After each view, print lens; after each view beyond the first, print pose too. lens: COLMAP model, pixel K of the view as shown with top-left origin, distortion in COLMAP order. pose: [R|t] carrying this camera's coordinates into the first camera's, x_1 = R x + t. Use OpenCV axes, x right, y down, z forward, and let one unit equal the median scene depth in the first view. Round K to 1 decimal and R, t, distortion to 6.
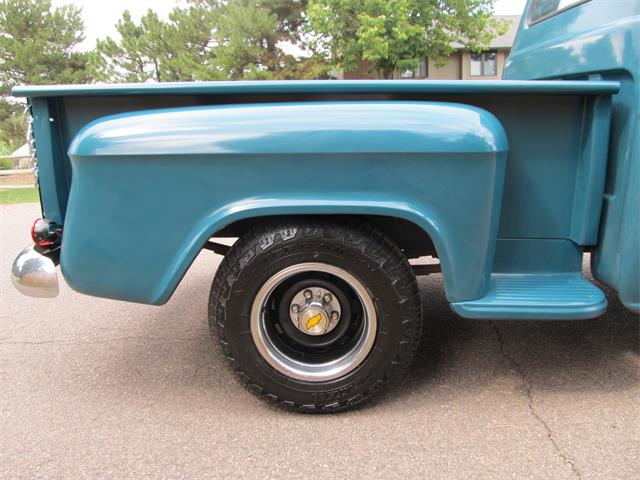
lens RADIAL K [[534.8, 0, 316.4], [0, 534.8, 244.4], [0, 0, 1]] dist [-0.076166, 0.034030]
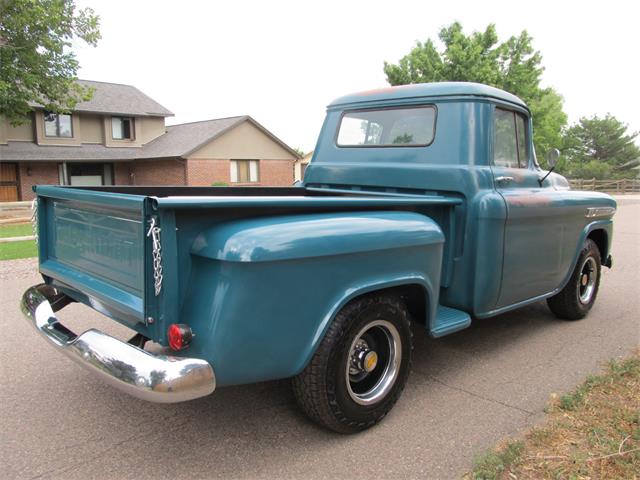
lens RADIAL K [[534.8, 0, 321.5], [0, 534.8, 239.3], [0, 0, 1]] dist [-0.076166, 0.034030]
pose [[0.680805, -0.053939, 0.730476, -0.074423], [0.137364, 0.988993, -0.054996, -0.008090], [-0.719469, 0.137782, 0.680720, 0.004327]]
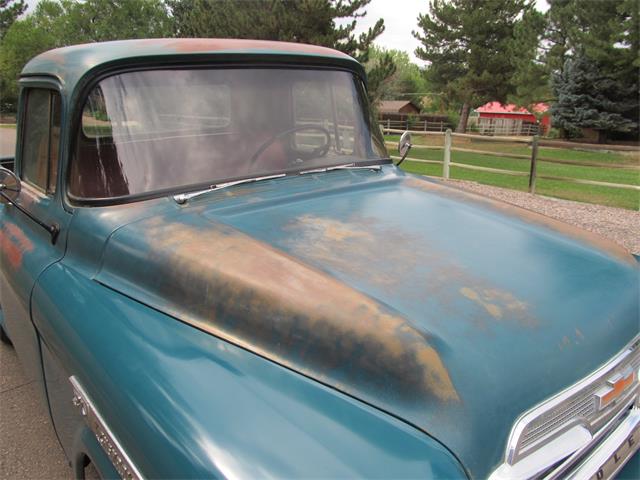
lens RADIAL K [[534.8, 0, 320.2], [0, 534.8, 241.3], [0, 0, 1]] dist [-0.076166, 0.034030]
pose [[0.655991, 0.244409, -0.714101, 0.147313], [-0.191609, 0.969050, 0.155652, -0.042526], [0.730043, 0.034722, 0.682519, 0.042864]]
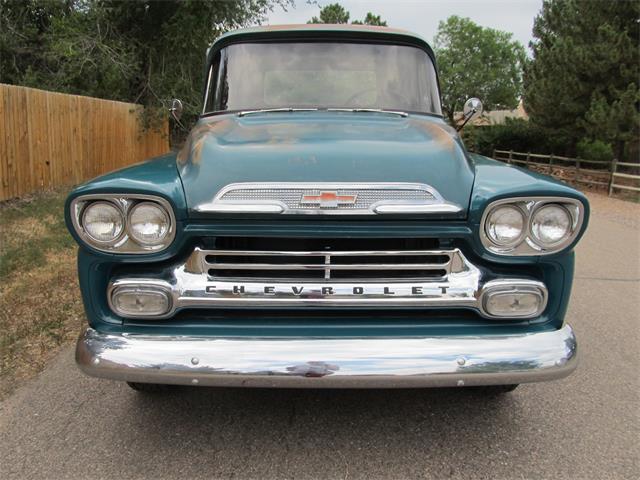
lens RADIAL K [[534.8, 0, 321.9], [0, 534.8, 245.6], [0, 0, 1]] dist [-0.076166, 0.034030]
pose [[0.053256, 0.247278, -0.967480, 0.203995], [-0.244818, 0.942520, 0.227422, -0.037387], [0.968105, 0.224745, 0.110733, 0.088049]]
